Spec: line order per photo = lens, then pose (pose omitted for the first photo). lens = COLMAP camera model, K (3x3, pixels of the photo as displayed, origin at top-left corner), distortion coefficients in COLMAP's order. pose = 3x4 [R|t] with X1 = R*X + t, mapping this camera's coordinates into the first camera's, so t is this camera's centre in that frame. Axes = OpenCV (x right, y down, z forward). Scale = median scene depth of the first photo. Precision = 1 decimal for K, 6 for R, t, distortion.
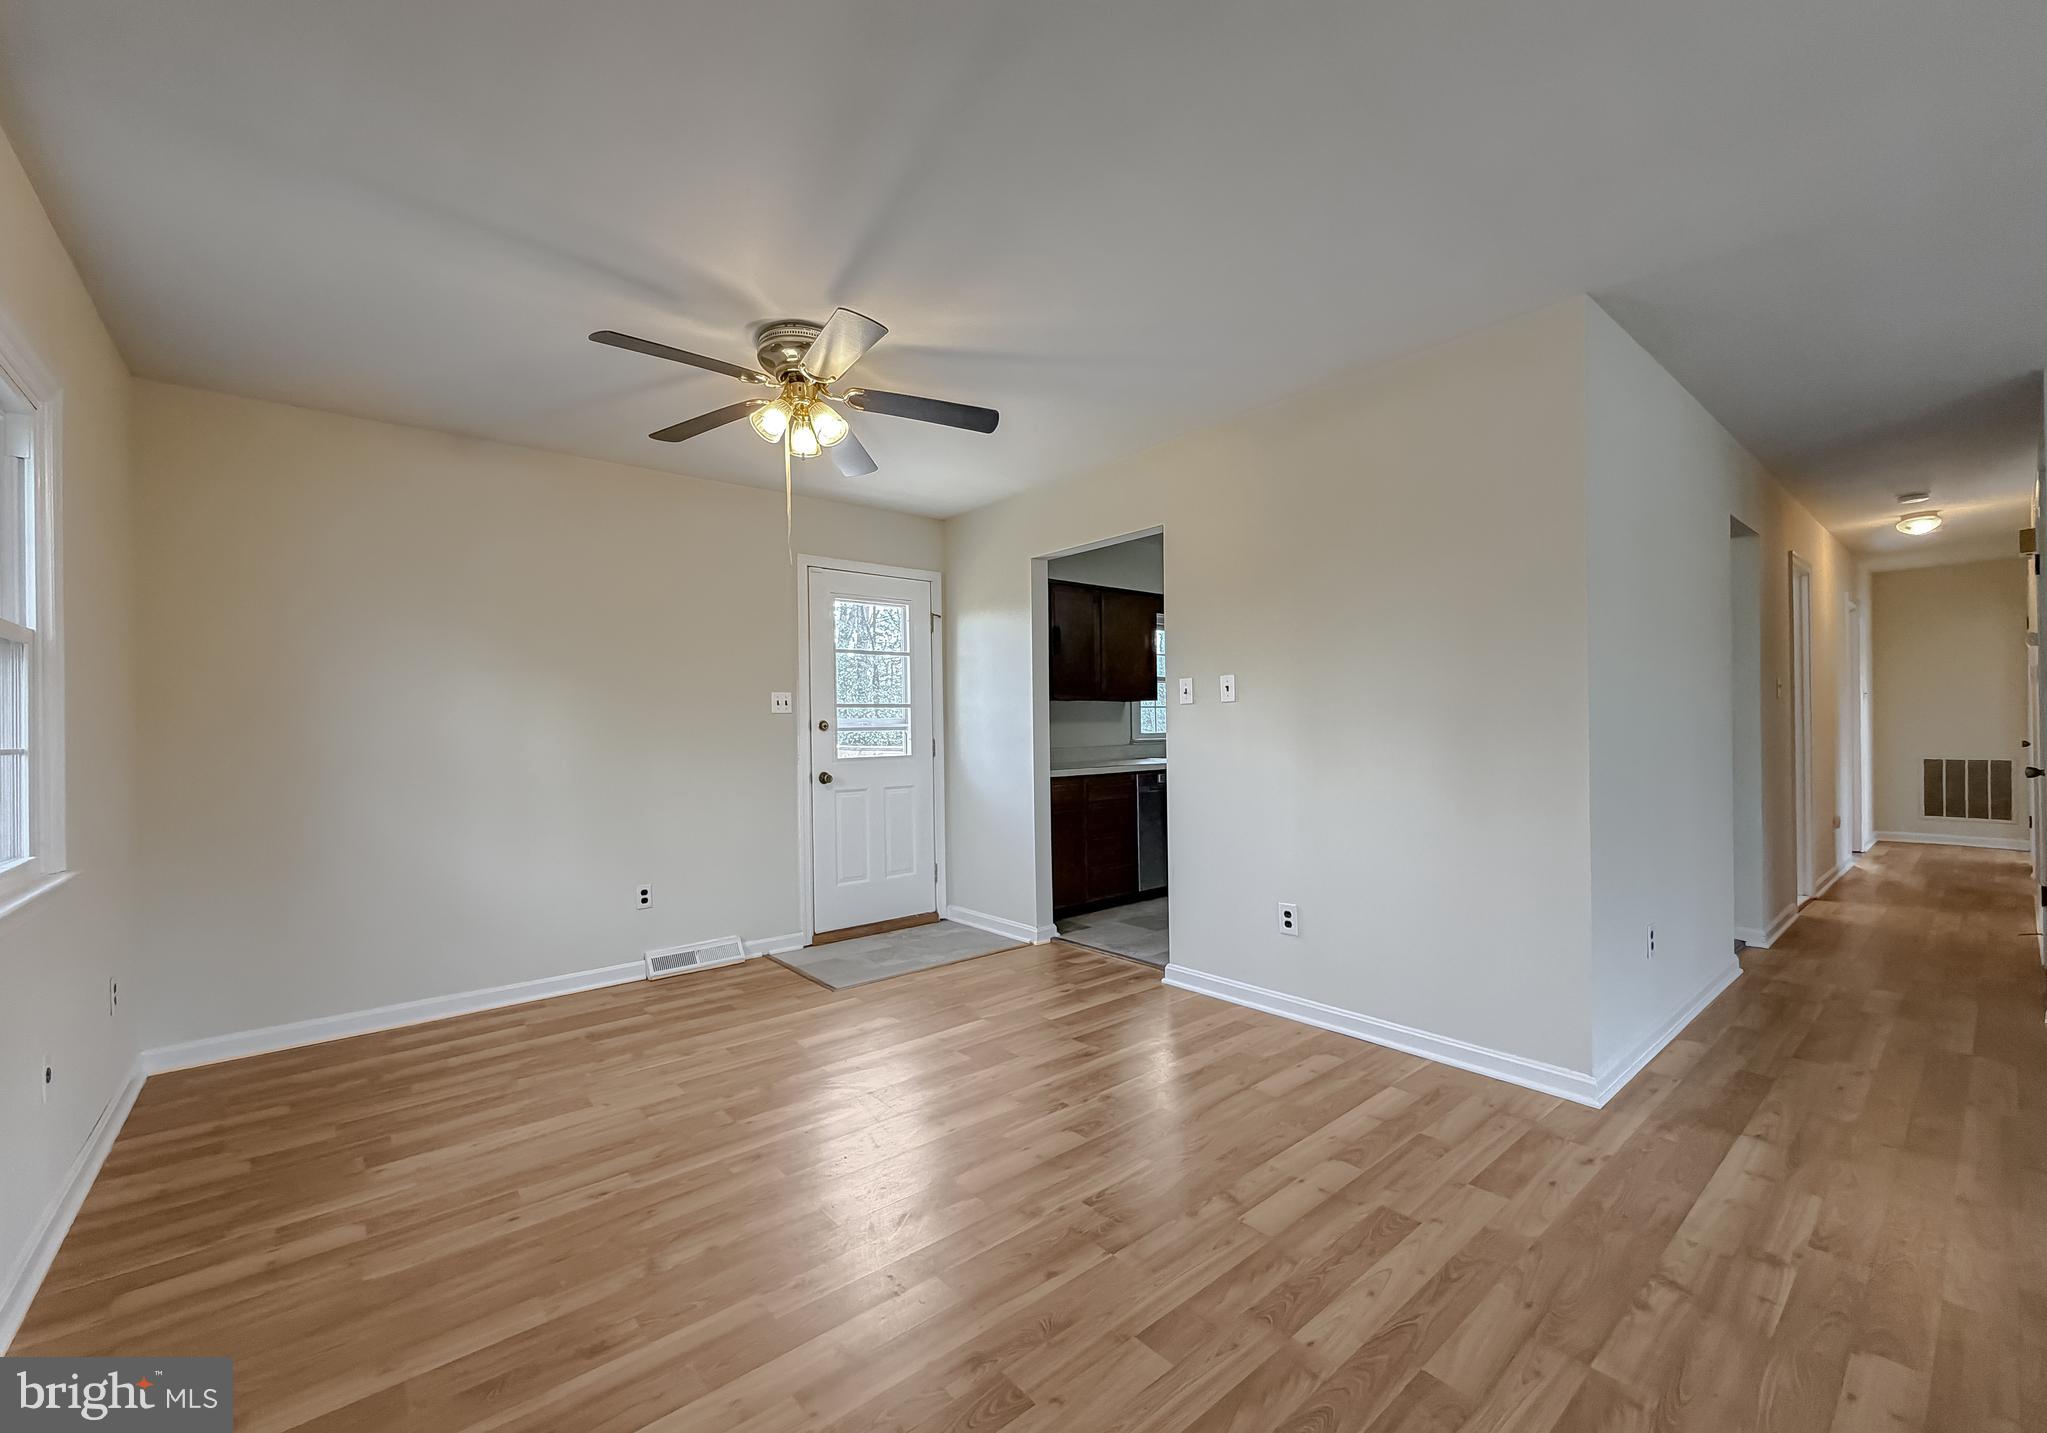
lens RADIAL K [[829.0, 0, 1015.5], [0, 829.0, 729.1], [0, 0, 1]] dist [0.000371, 0.000587]
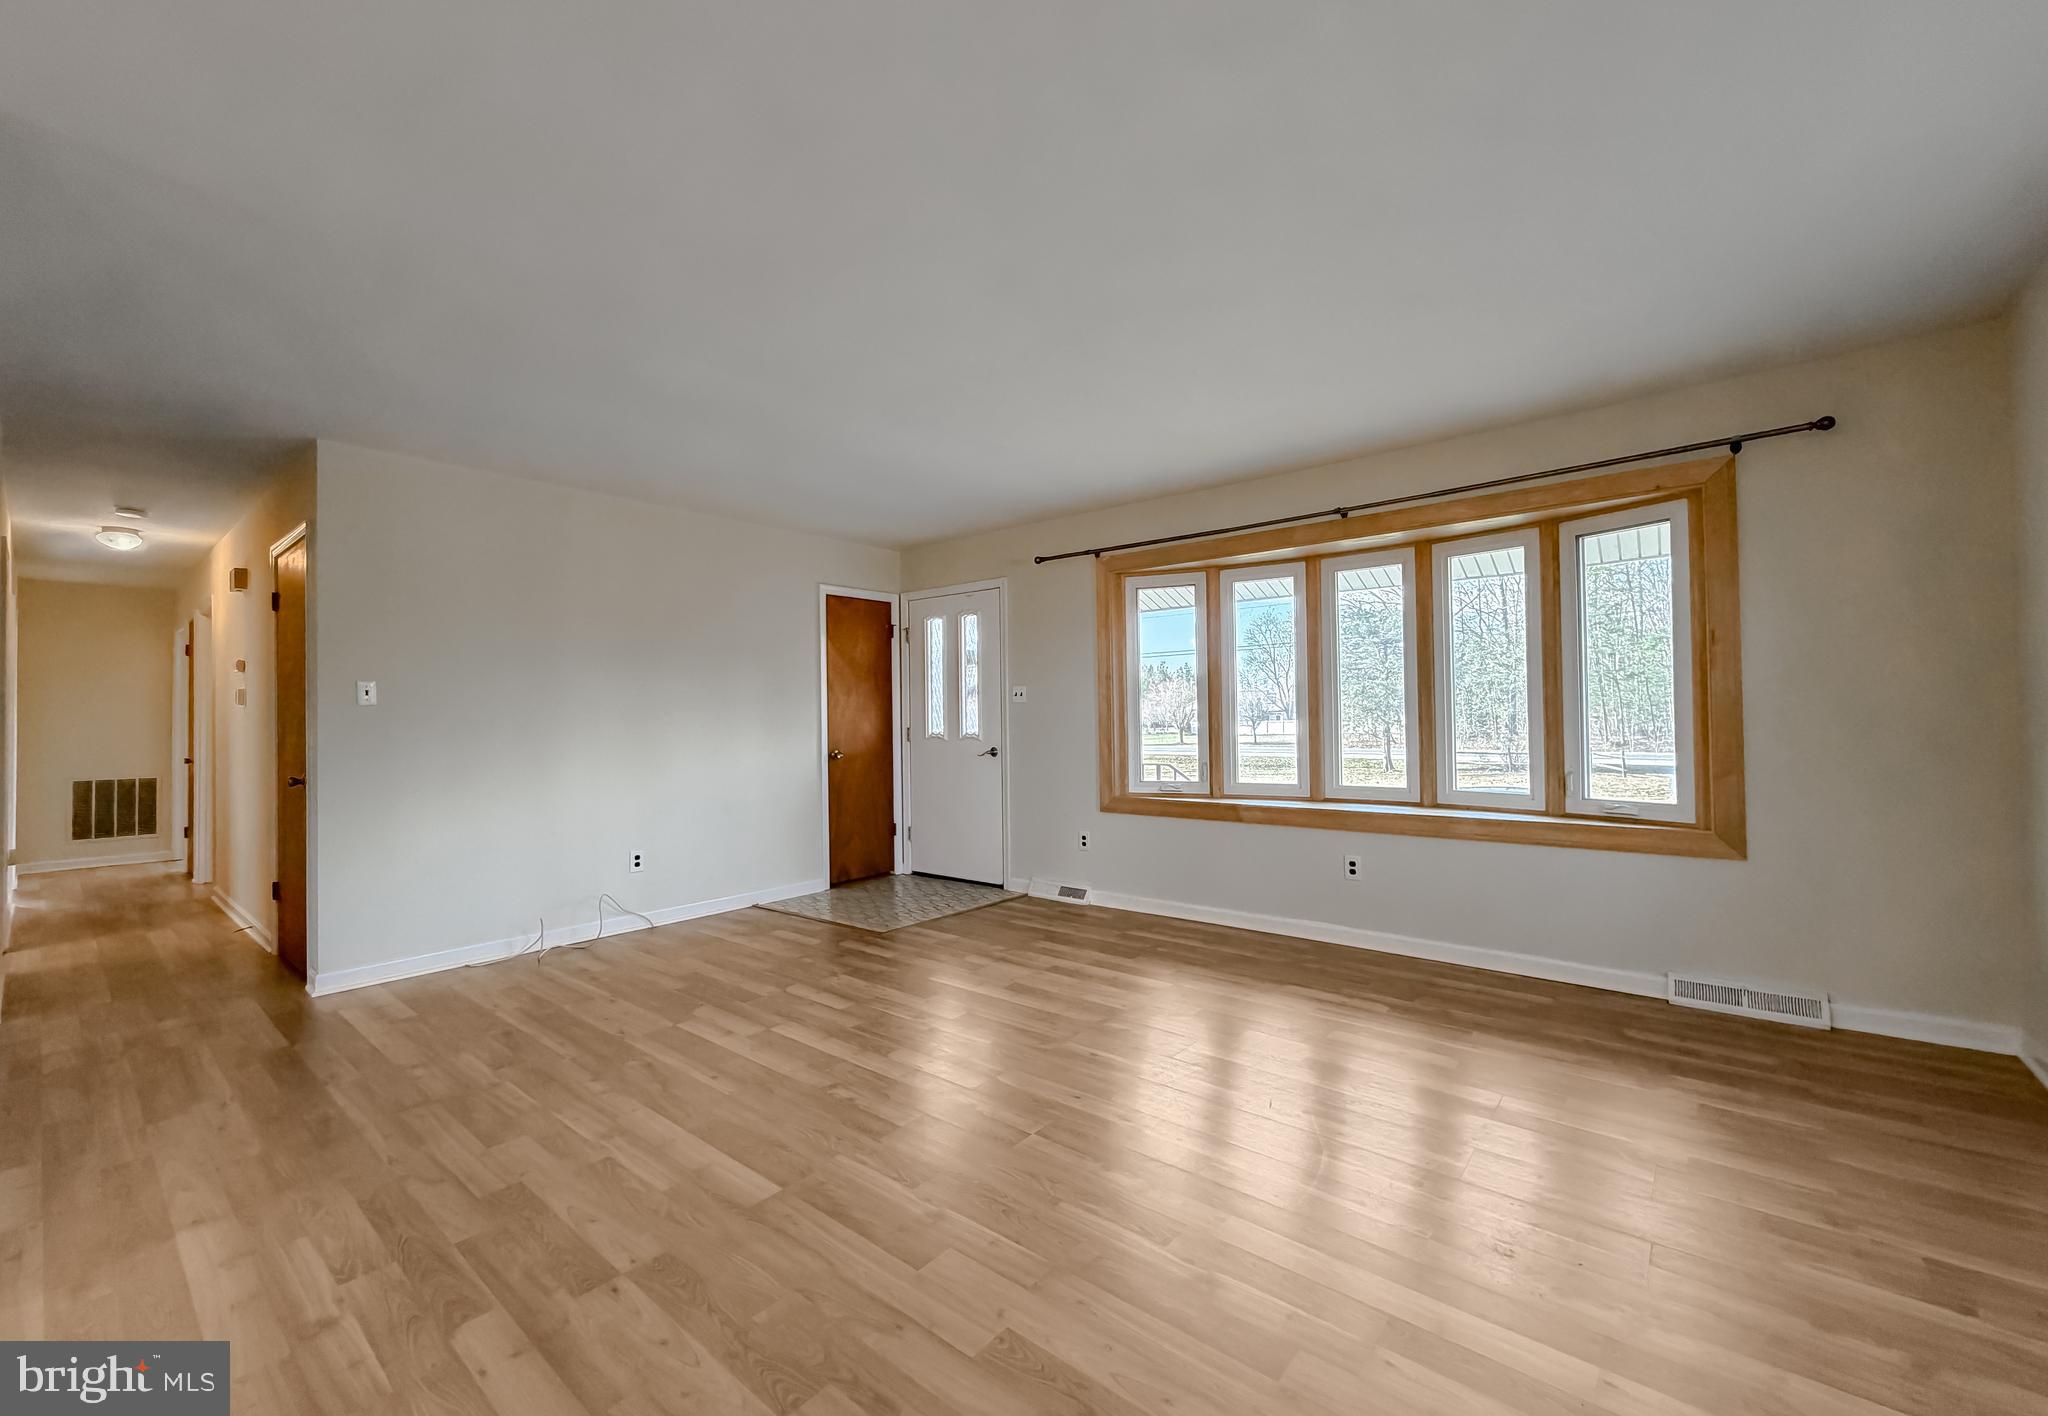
lens RADIAL K [[829.5, 0, 990.5], [0, 829.5, 717.3], [0, 0, 1]] dist [0.000371, 0.000587]
pose [[-0.164344, 0.021538, 0.986168, -0.052613], [0.020950, 0.999612, -0.018340, 0.003178], [-0.986181, 0.017646, -0.164732, 0.184934]]
